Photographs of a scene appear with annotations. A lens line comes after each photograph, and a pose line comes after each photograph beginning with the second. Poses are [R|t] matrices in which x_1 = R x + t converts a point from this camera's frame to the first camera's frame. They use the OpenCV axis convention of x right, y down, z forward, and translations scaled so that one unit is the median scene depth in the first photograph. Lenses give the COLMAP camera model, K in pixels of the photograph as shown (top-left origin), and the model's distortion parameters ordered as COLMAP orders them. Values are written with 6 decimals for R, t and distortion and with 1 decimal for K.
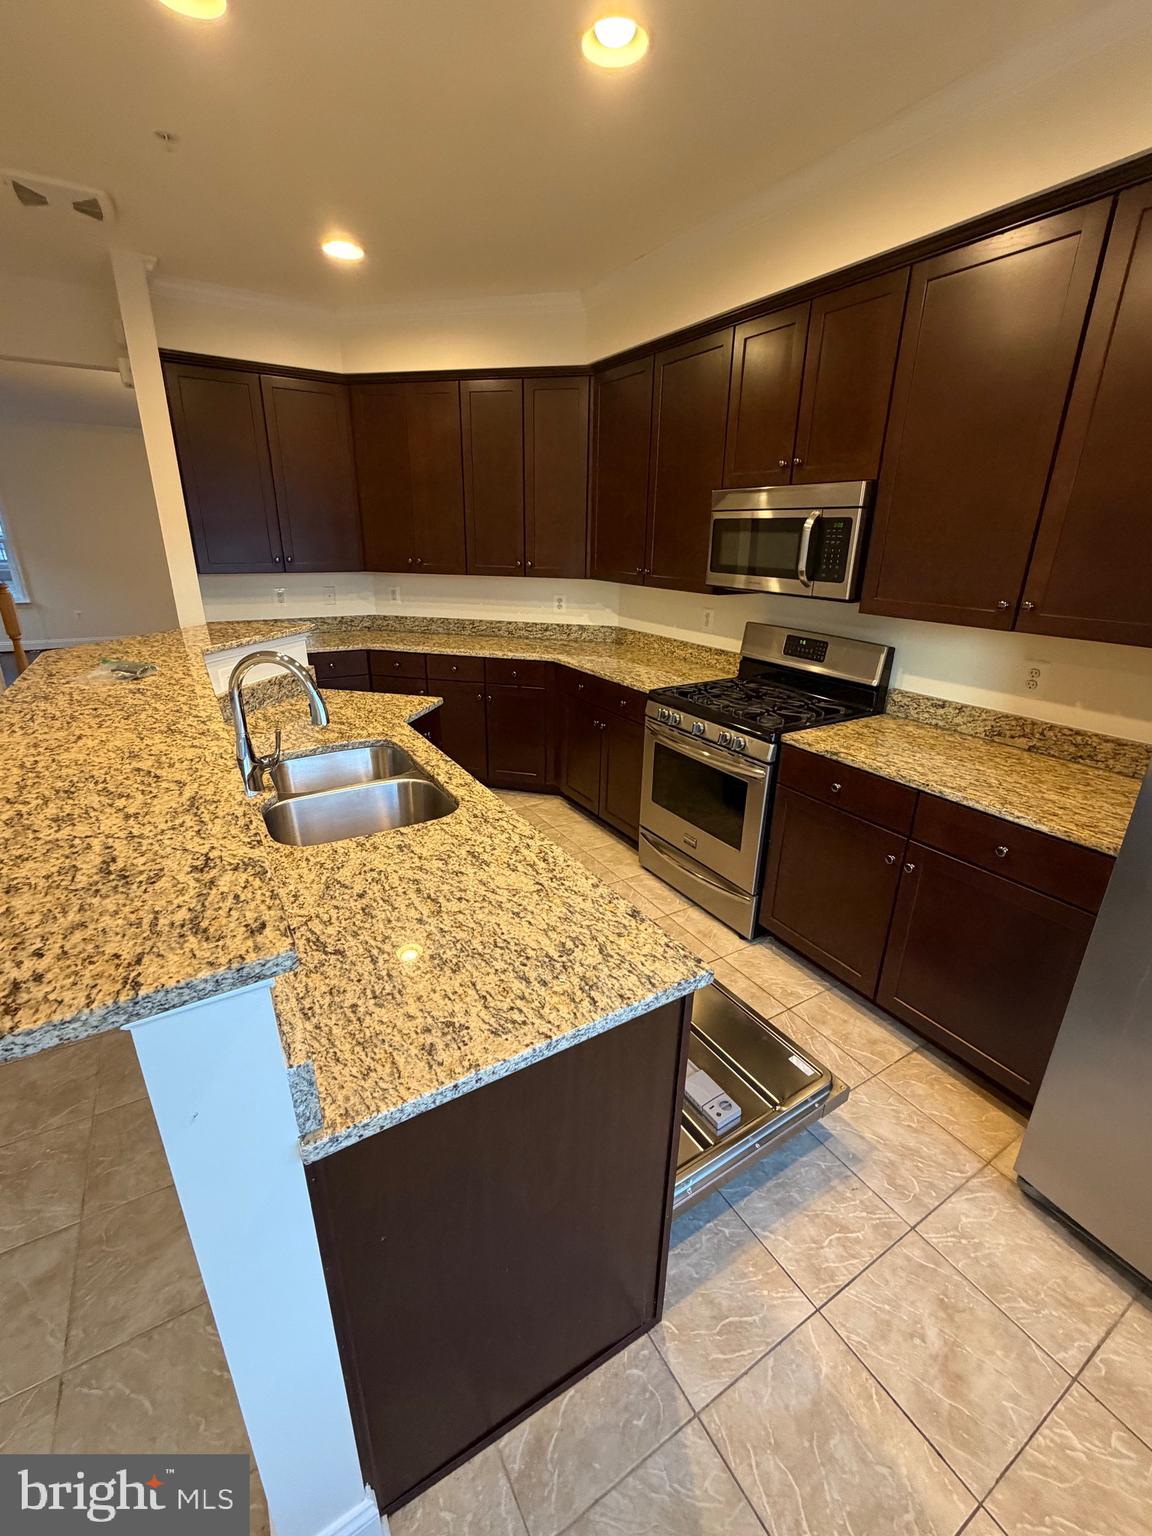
lens RADIAL K [[642.7, 0, 583.6], [0, 642.7, 775.8], [0, 0, 1]] dist [0.001536, -0.000328]
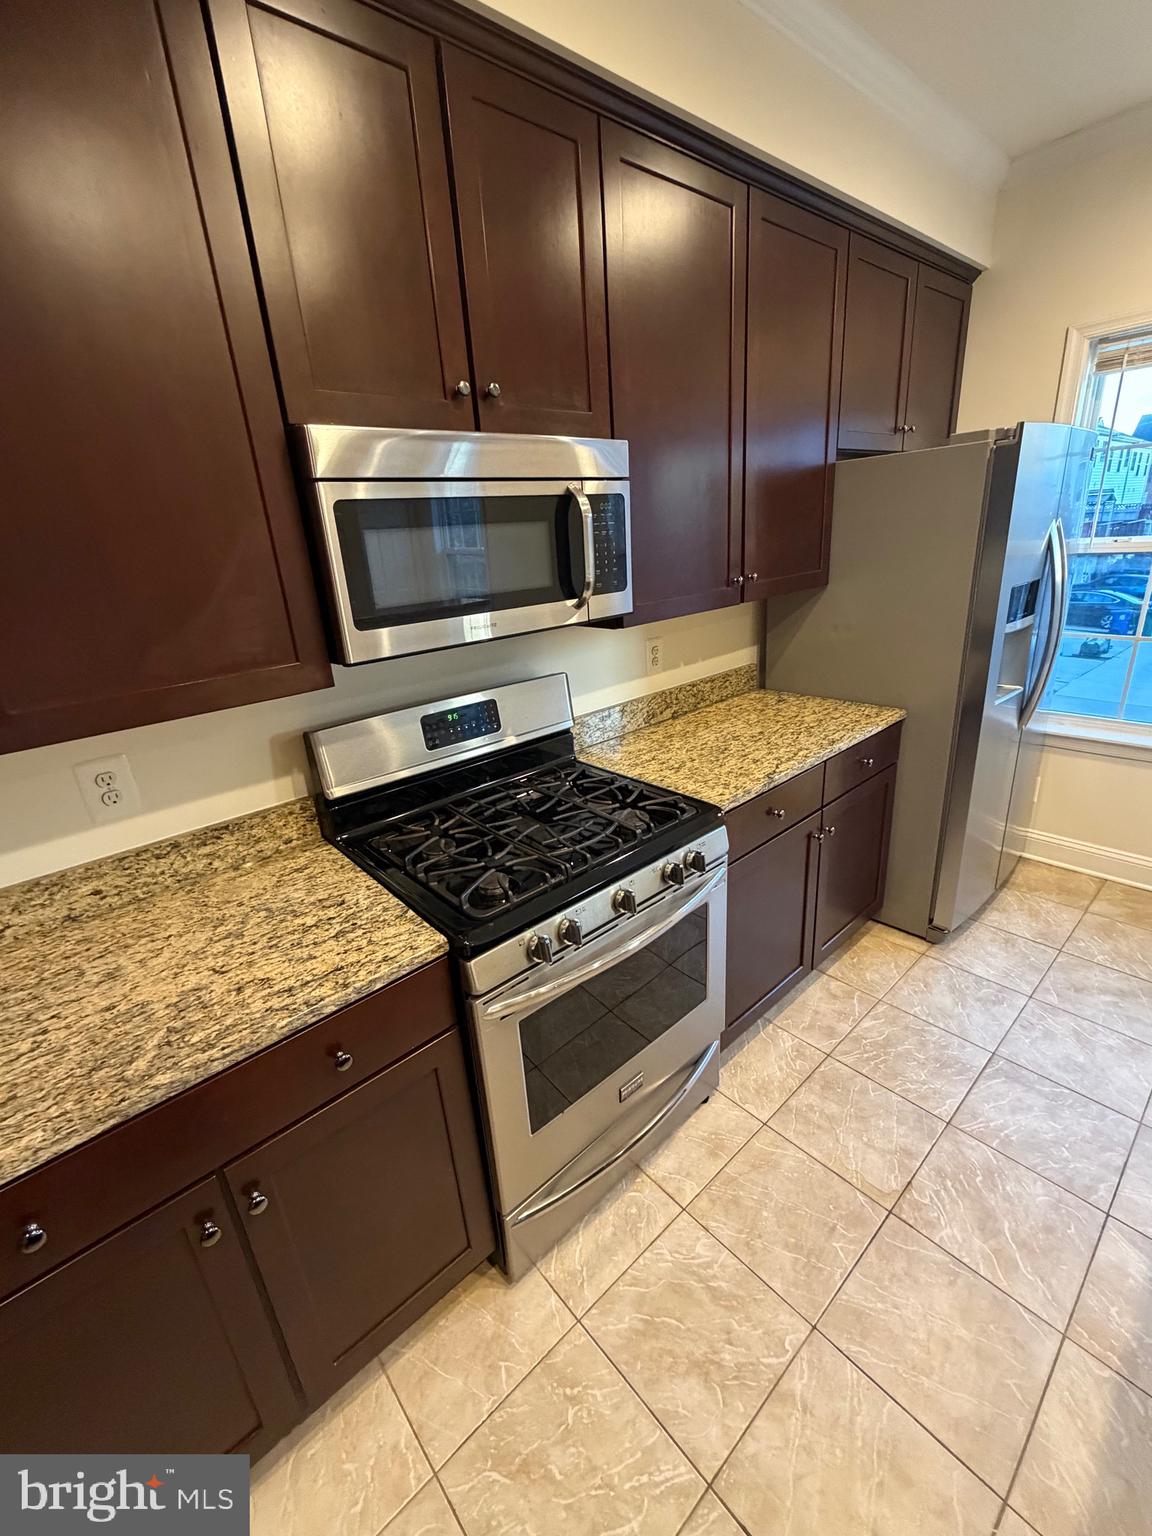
lens RADIAL K [[642.7, 0, 578.1], [0, 642.7, 765.5], [0, 0, 1]] dist [0.001536, -0.000328]
pose [[-0.174013, -0.339943, 0.924207, -0.284554], [0.406203, 0.830180, 0.381839, -0.424755], [-0.897061, 0.441861, -0.006377, 1.126620]]
